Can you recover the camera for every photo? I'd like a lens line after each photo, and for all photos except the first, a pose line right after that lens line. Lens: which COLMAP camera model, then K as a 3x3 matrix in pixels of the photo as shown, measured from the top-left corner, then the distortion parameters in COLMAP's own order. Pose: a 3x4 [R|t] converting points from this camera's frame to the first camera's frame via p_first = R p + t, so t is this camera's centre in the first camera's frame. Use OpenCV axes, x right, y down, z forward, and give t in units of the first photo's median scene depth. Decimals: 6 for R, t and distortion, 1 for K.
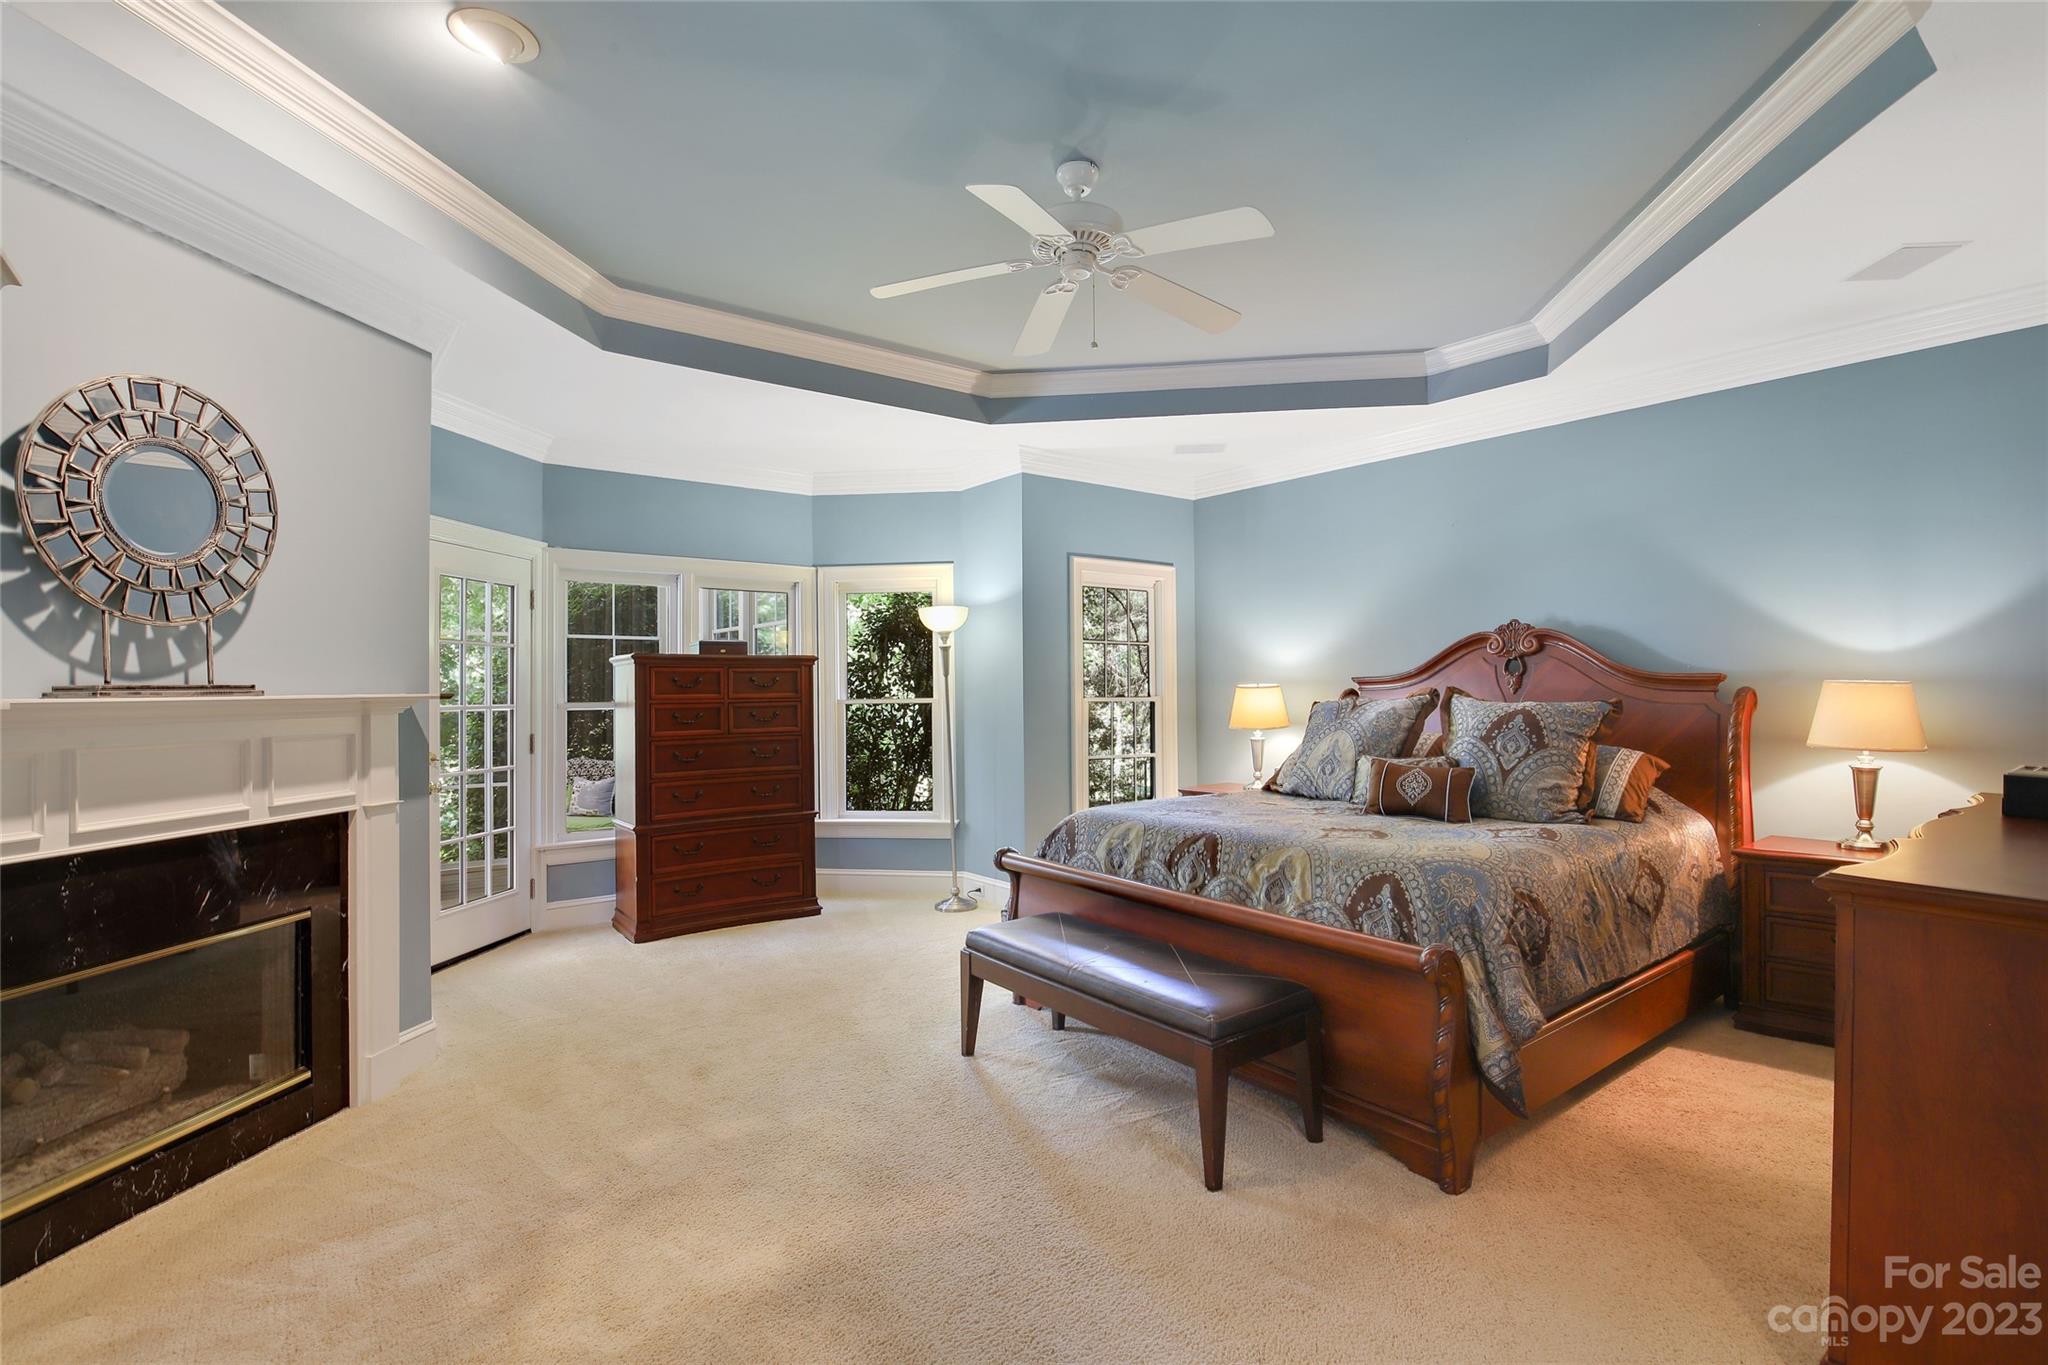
lens RADIAL K [[965.4, 0, 1024.0], [0, 965.4, 682.5], [0, 0, 1]] dist [-0.013462, 0.000461]
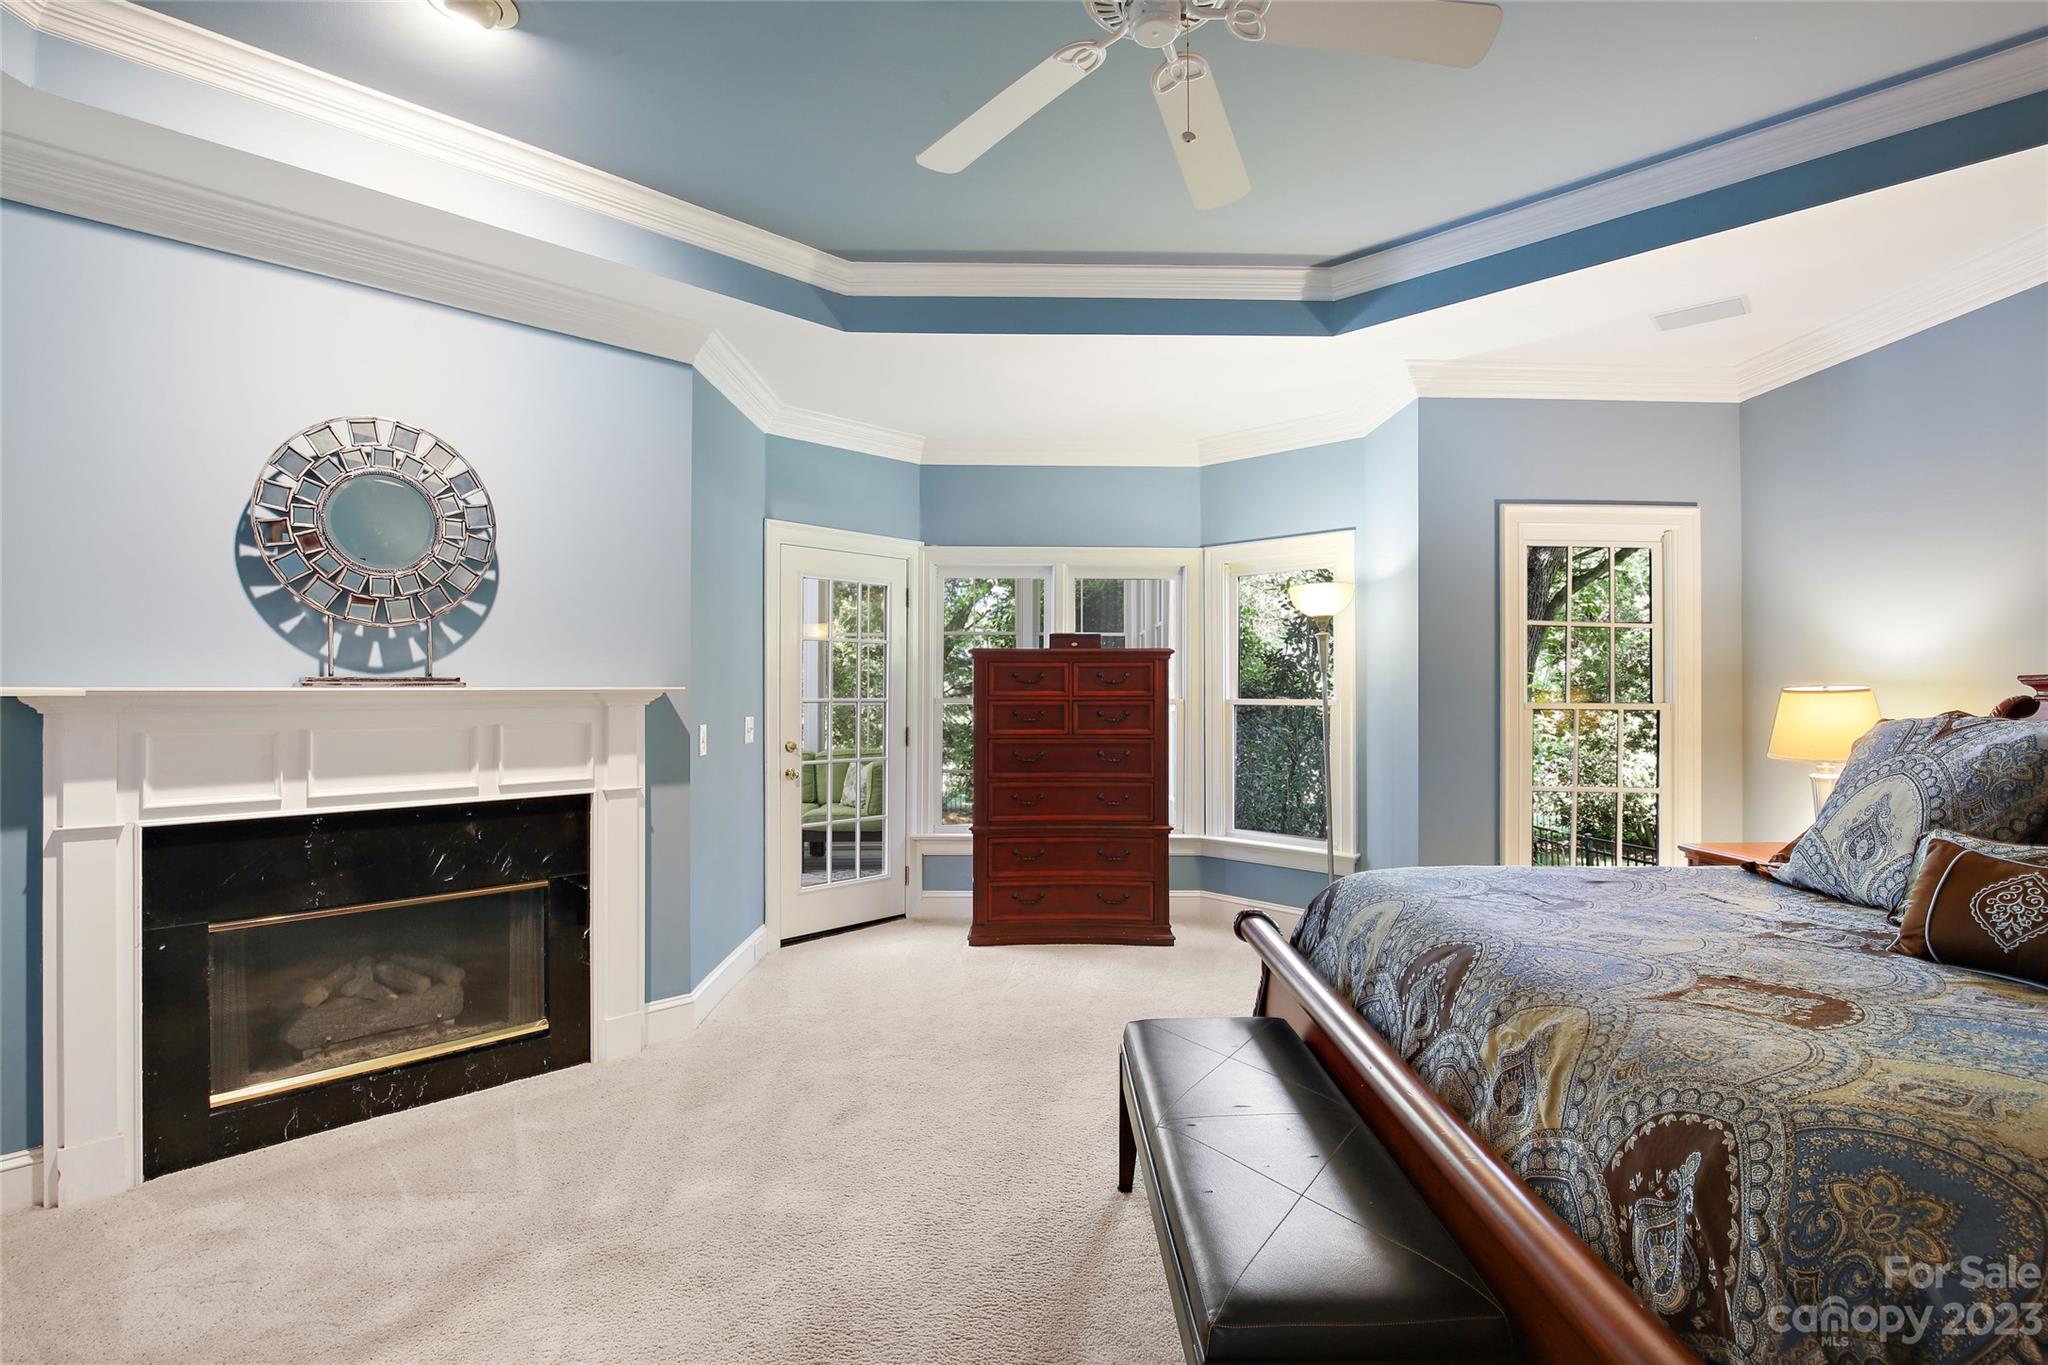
lens RADIAL K [[948.8, 0, 1023.6], [0, 948.8, 687.9], [0, 0, 1]] dist [-0.030812, 0.007543]
pose [[0.804899, 0.011781, -0.593296, 0.329033], [-0.006290, 0.999916, 0.011322, -0.001852], [0.593379, -0.005382, 0.804905, 0.420826]]
